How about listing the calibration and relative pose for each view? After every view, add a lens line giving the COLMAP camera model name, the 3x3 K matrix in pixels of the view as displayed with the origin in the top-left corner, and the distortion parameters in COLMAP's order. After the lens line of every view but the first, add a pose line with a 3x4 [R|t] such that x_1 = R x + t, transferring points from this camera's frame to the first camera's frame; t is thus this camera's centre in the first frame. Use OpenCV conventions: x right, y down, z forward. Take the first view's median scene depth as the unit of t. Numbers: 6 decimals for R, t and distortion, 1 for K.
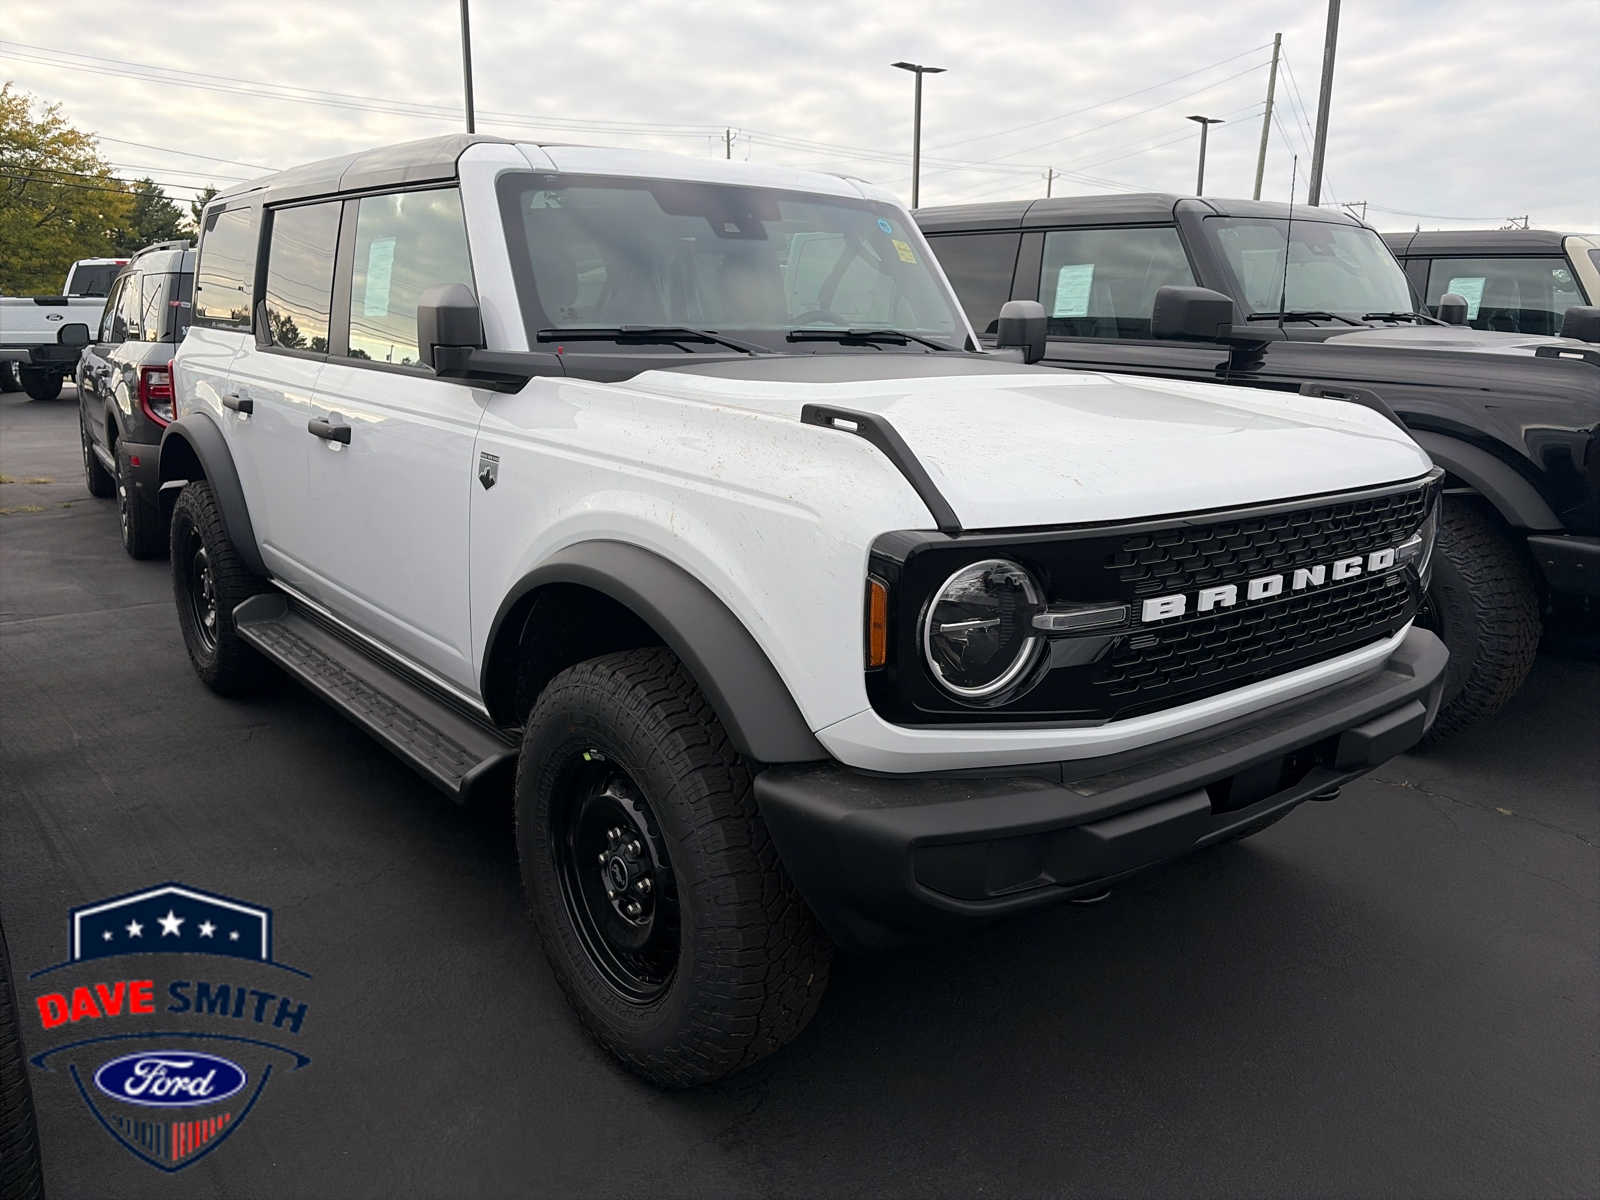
lens RADIAL K [[1258.9, 0, 793.7], [0, 1258.9, 594.4], [0, 0, 1]] dist [0.010563, 0.019579]
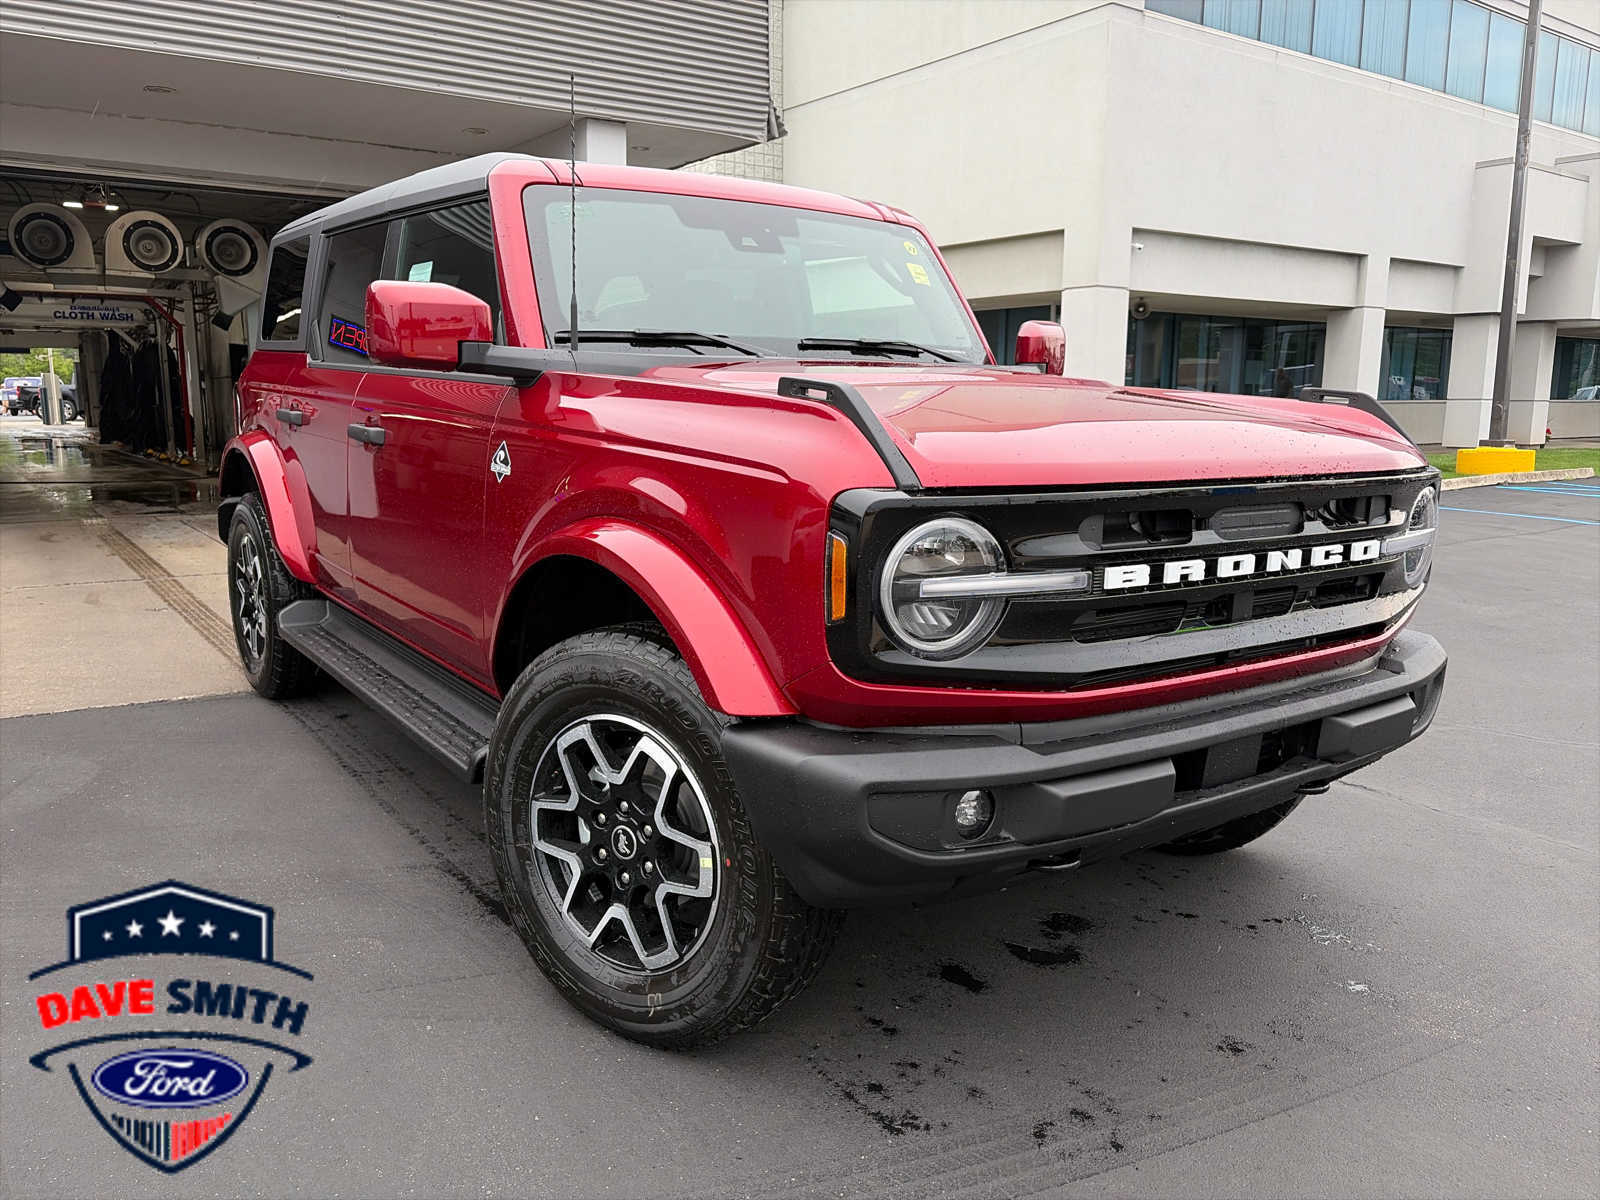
lens RADIAL K [[1258.9, 0, 786.0], [0, 1258.9, 604.2], [0, 0, 1]] dist [0.010563, 0.019579]
pose [[0.998185, 0.017837, -0.057516, 0.064020], [-0.020086, 0.999046, -0.038765, 0.066151], [0.056770, 0.039850, 0.997592, -0.033349]]
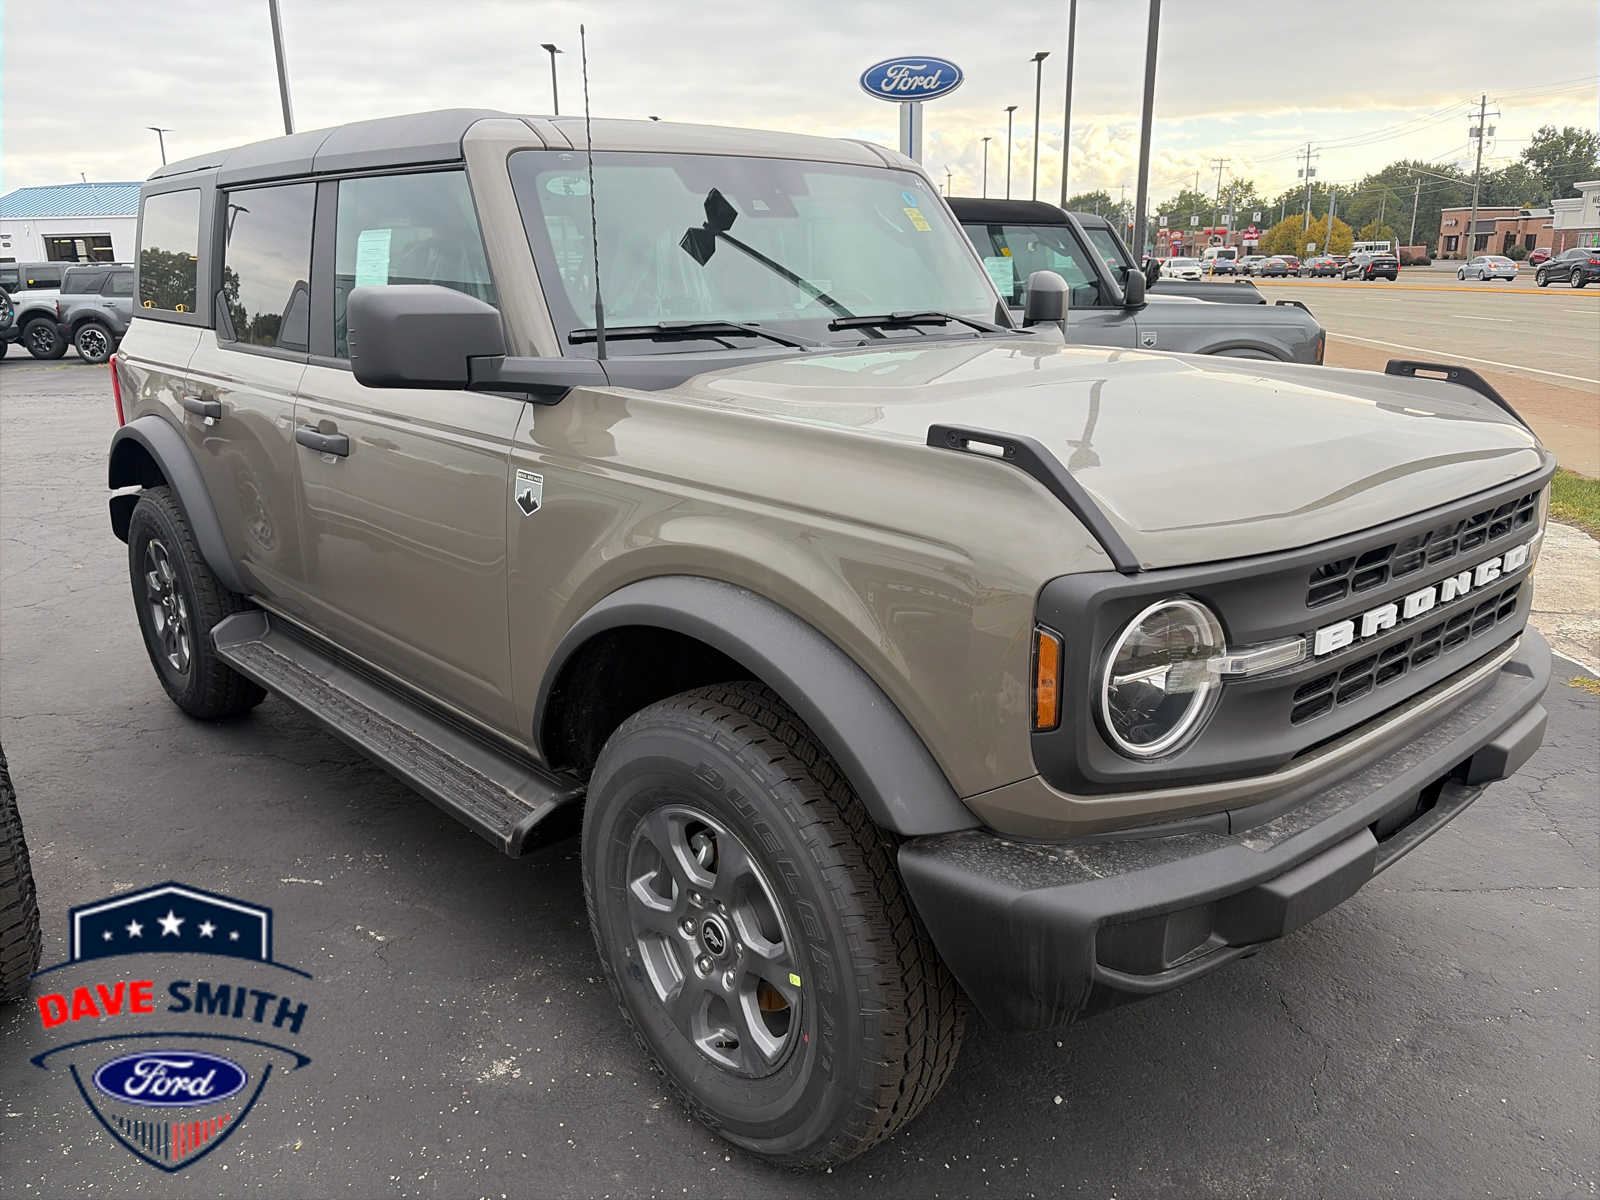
lens RADIAL K [[1258.9, 0, 791.3], [0, 1258.9, 613.2], [0, 0, 1]] dist [0.010563, 0.019579]
pose [[0.997770, -0.042699, 0.051304, -0.119704], [0.039967, 0.997786, 0.053150, -0.059754], [-0.053460, -0.050981, 0.997268, 0.098254]]
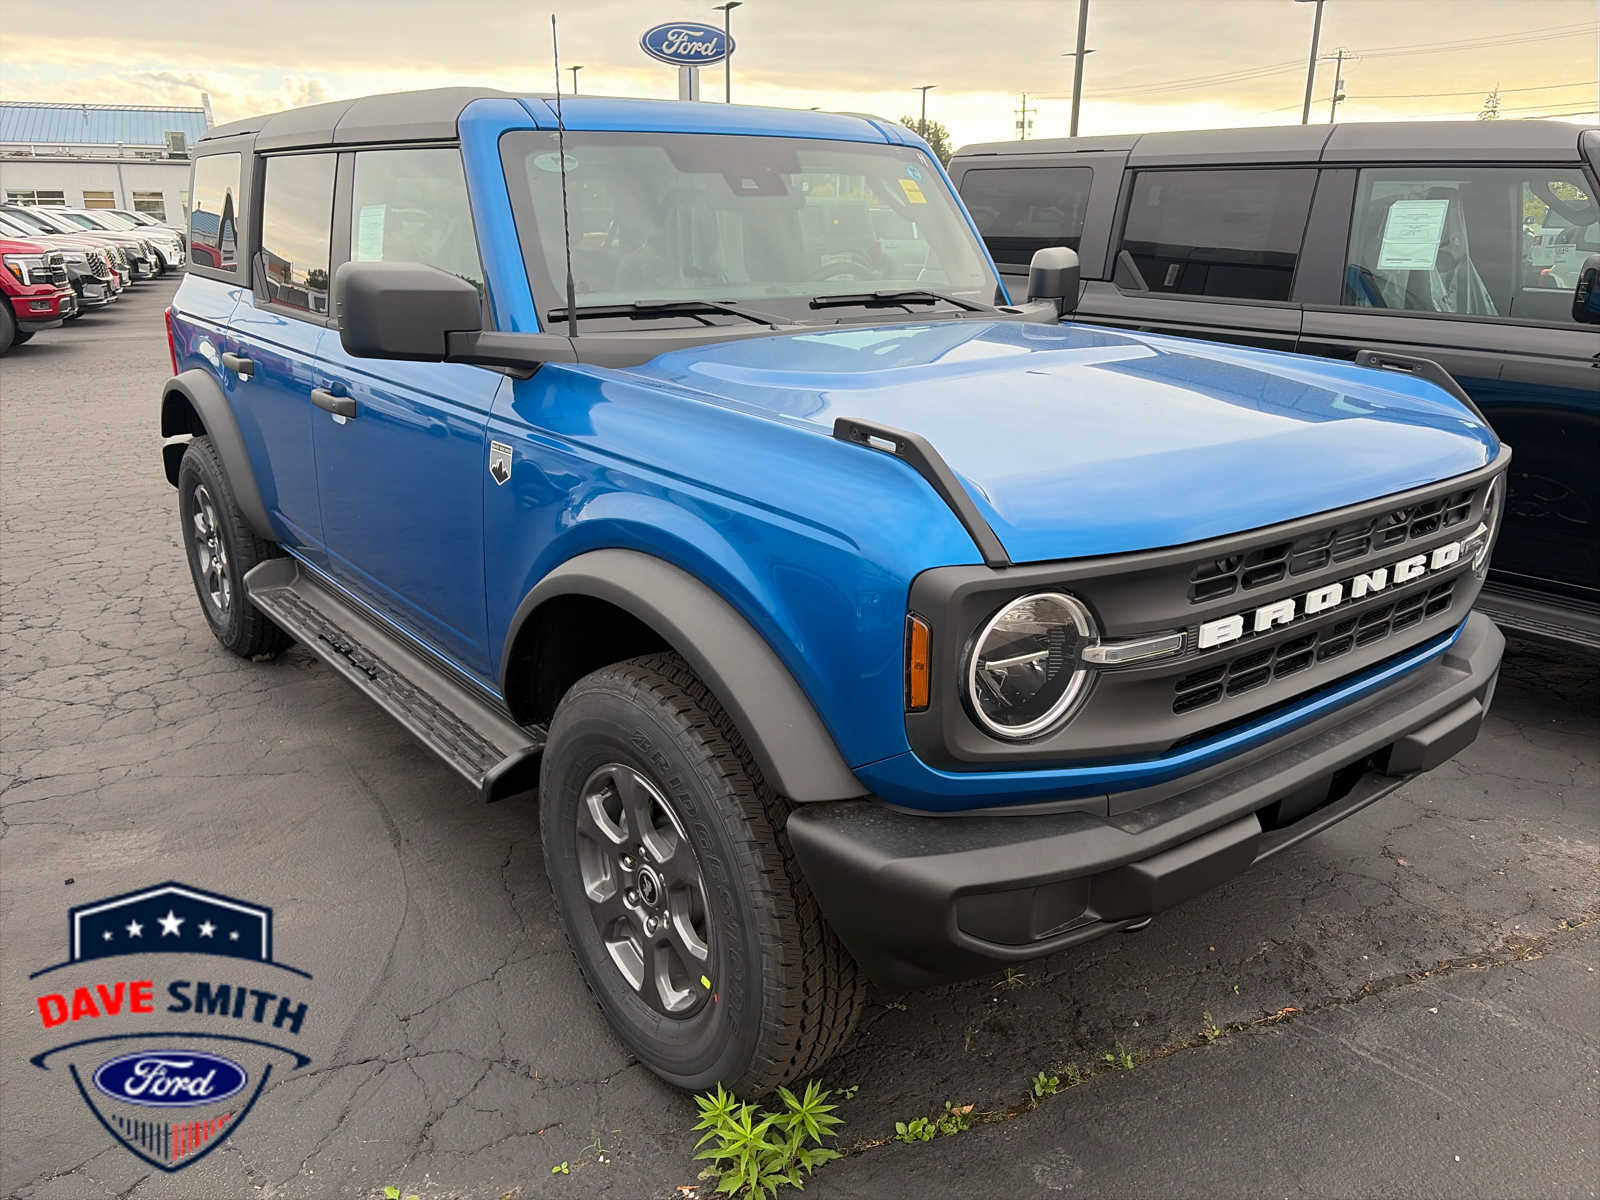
lens RADIAL K [[1258.9, 0, 789.5], [0, 1258.9, 613.1], [0, 0, 1]] dist [0.010563, 0.019579]
pose [[0.999856, -0.009312, -0.014164, -0.012815], [0.010544, 0.995928, 0.089533, -0.076995], [0.013273, -0.089669, 0.995883, 0.047602]]
